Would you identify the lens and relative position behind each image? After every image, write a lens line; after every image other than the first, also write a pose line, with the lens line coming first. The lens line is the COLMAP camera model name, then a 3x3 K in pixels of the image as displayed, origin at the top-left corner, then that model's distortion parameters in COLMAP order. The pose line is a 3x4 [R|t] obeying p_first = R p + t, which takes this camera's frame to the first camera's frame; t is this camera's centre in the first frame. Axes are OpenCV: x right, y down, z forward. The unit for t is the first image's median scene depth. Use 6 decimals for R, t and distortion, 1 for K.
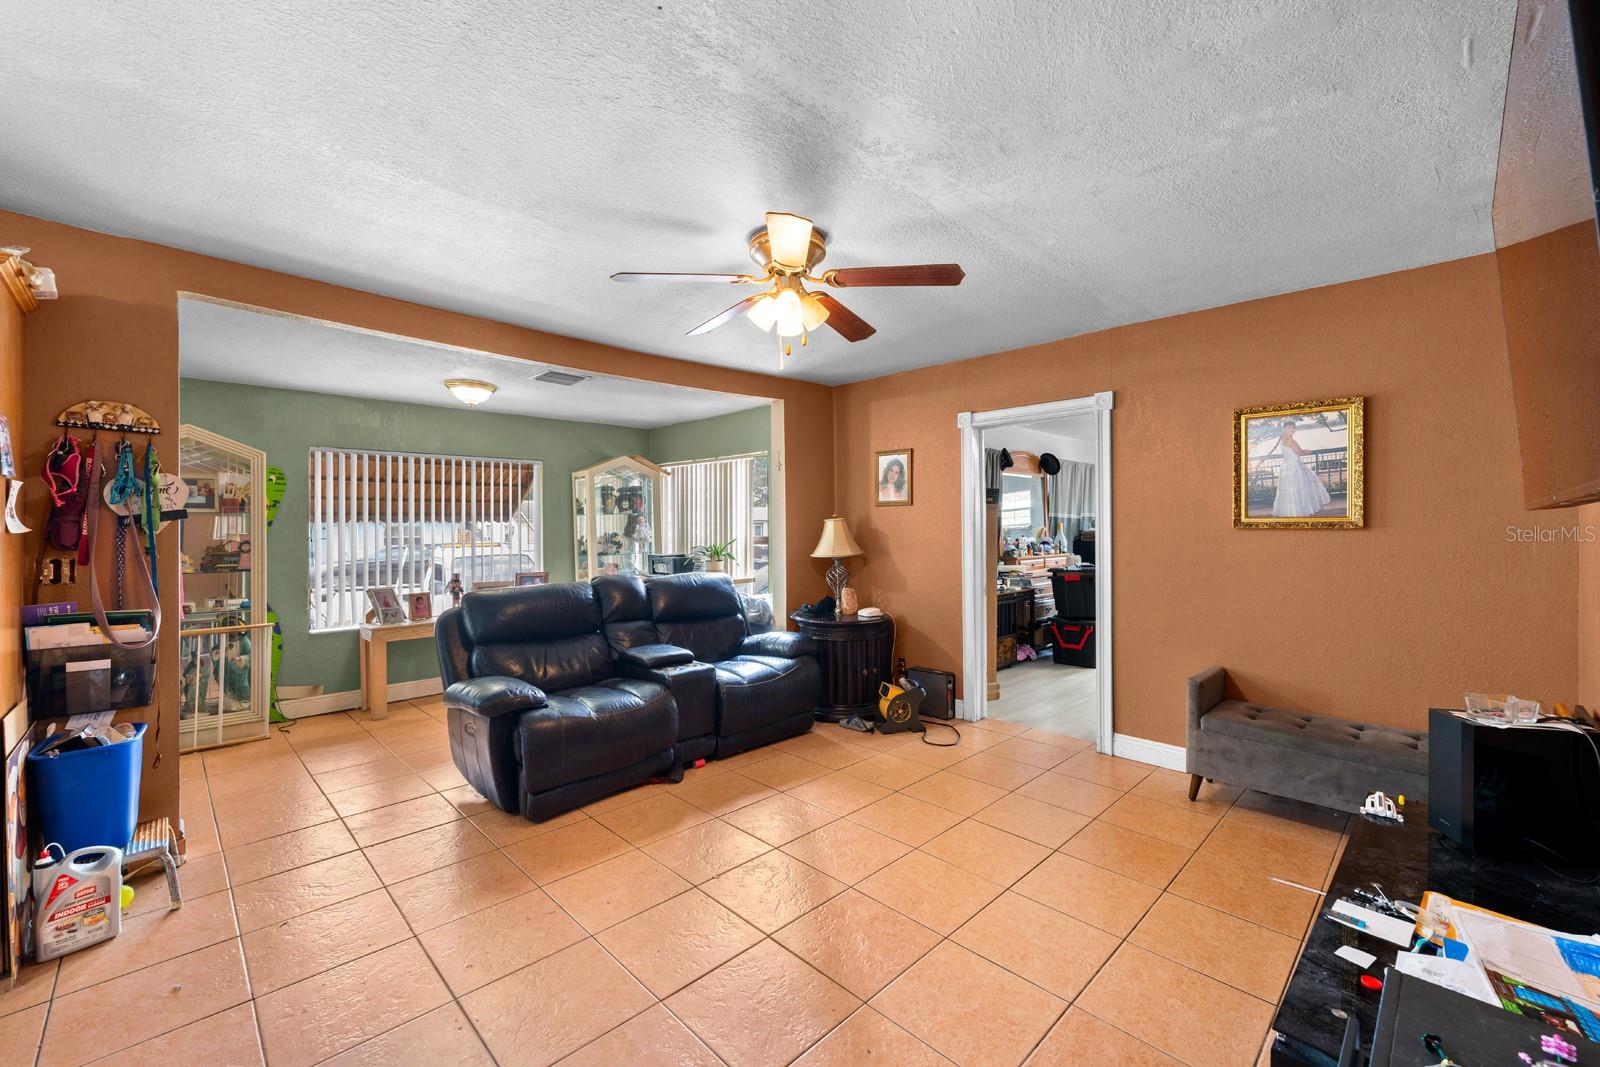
lens RADIAL K [[653.3, 0, 794.7], [0, 653.3, 529.1], [0, 0, 1]] dist [0.001226, 0.000498]
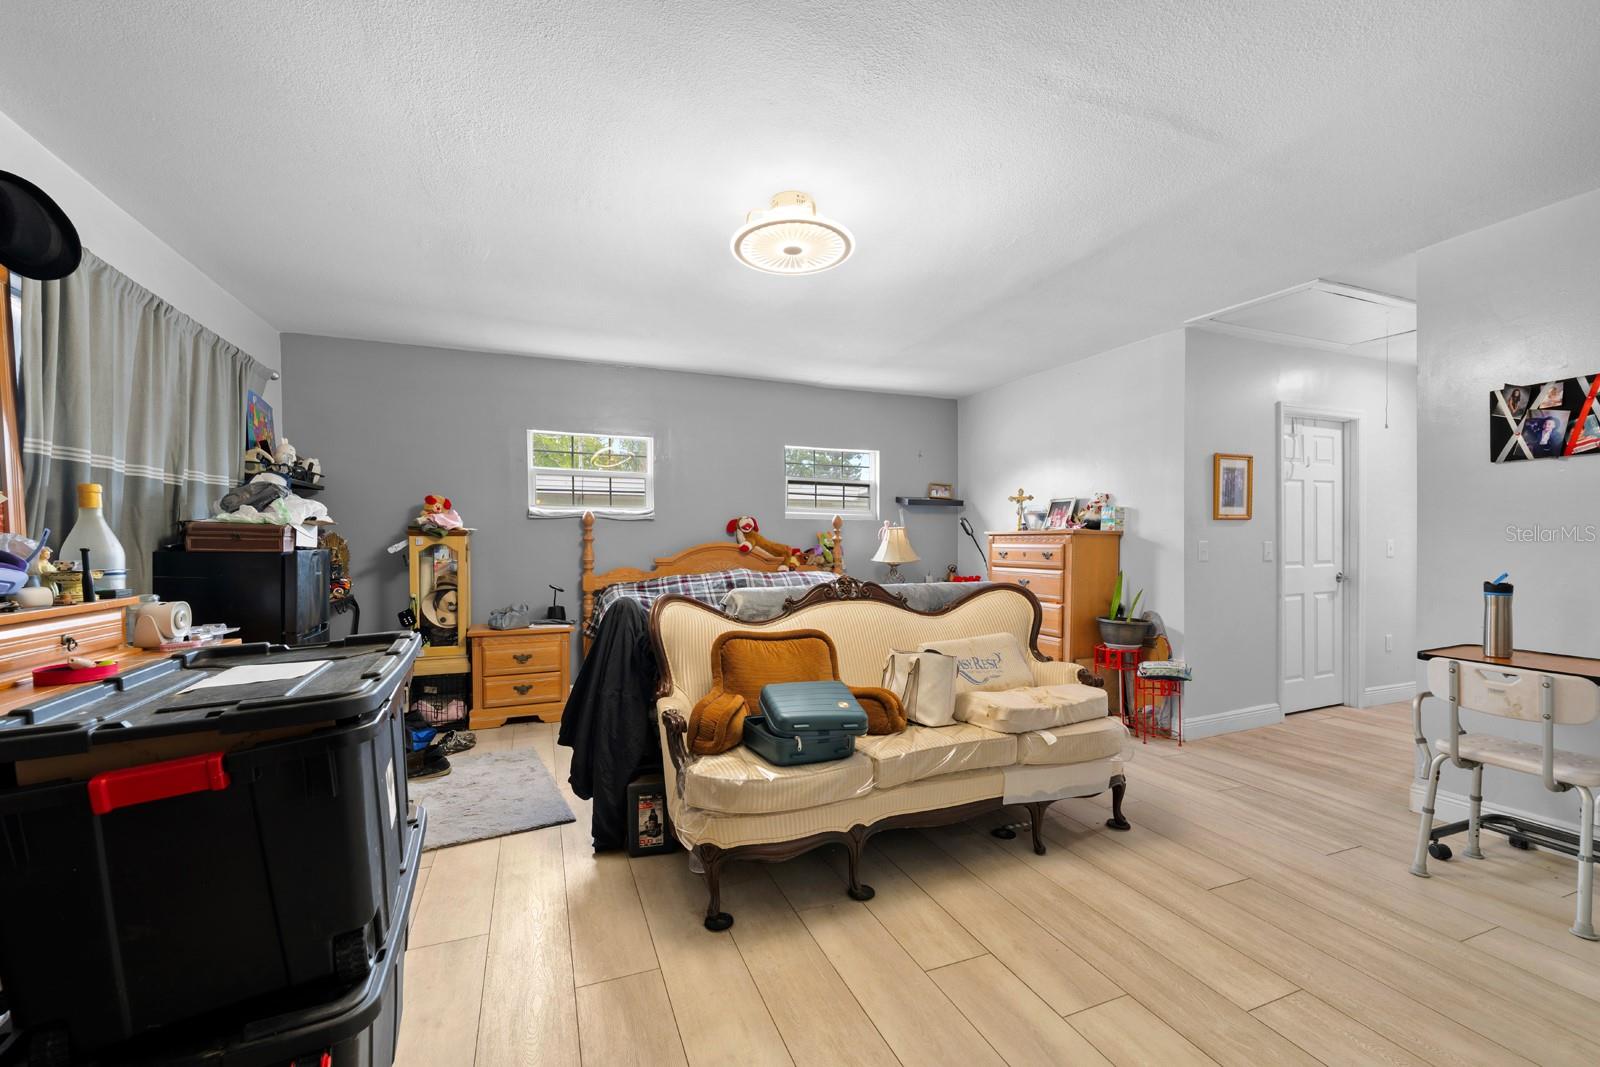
lens RADIAL K [[653.3, 0, 804.2], [0, 653.3, 544.6], [0, 0, 1]] dist [0.001226, 0.000498]
pose [[0.364814, -0.002636, 0.931077, 0.428546], [0.009200, 0.999957, -0.000774, 0.028726], [-0.931035, 0.008848, 0.364822, 1.026233]]
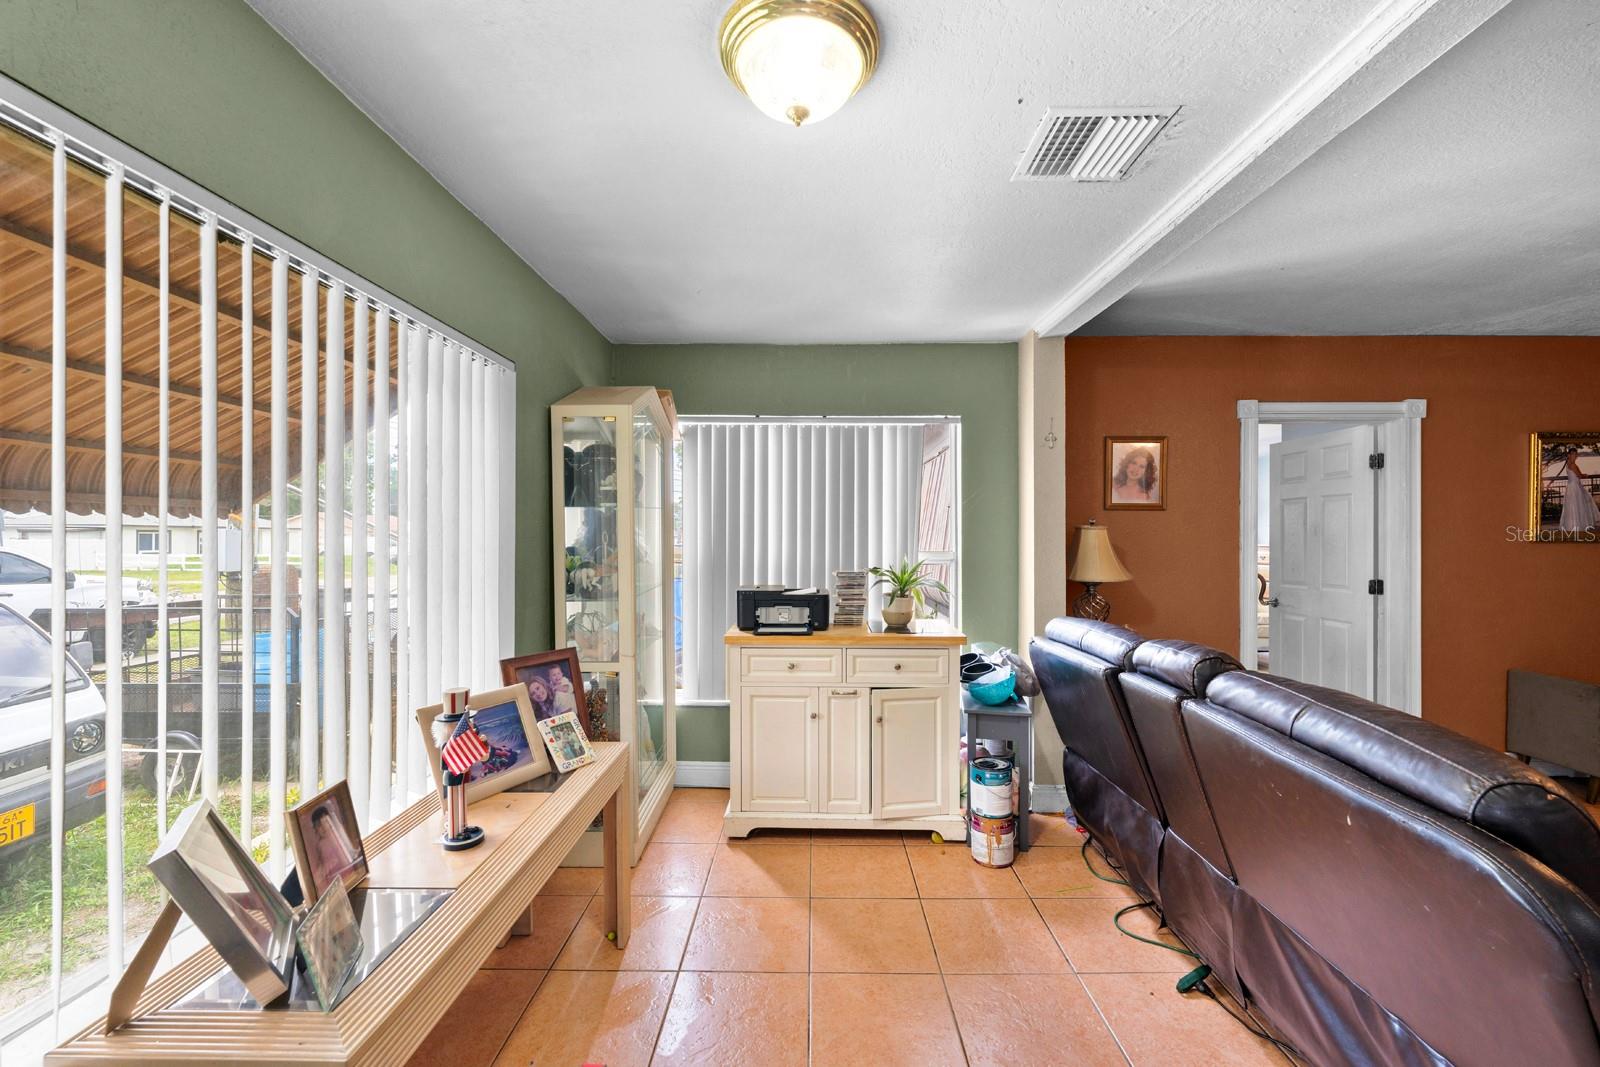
lens RADIAL K [[653.3, 0, 805.5], [0, 653.3, 537.6], [0, 0, 1]] dist [0.001226, 0.000498]
pose [[0.707666, 0.002461, 0.706543, -0.661095], [-0.001991, 0.999997, -0.001490, -0.002633], [-0.706544, -0.000352, 0.707669, 0.748963]]
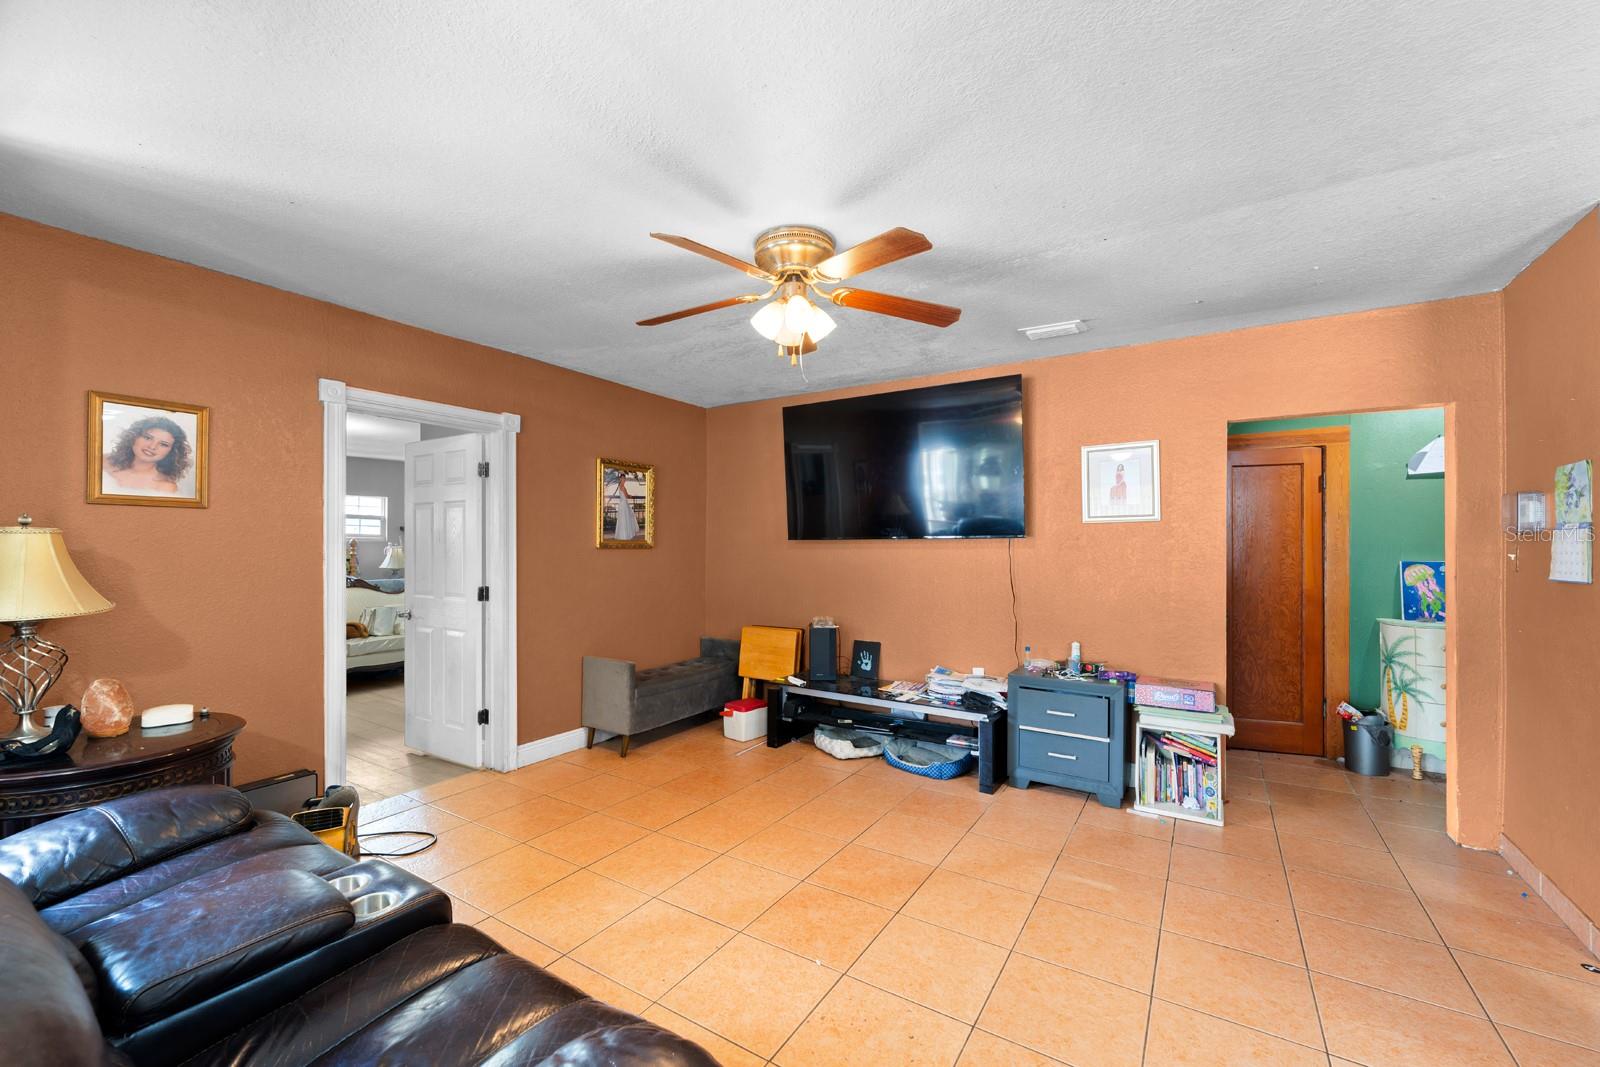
lens RADIAL K [[653.3, 0, 801.6], [0, 653.3, 545.5], [0, 0, 1]] dist [0.001226, 0.000498]
pose [[-0.241781, -0.001684, 0.970329, -0.486127], [0.000119, 0.999998, 0.001765, -0.005848], [-0.970331, 0.000542, -0.241780, 0.635821]]
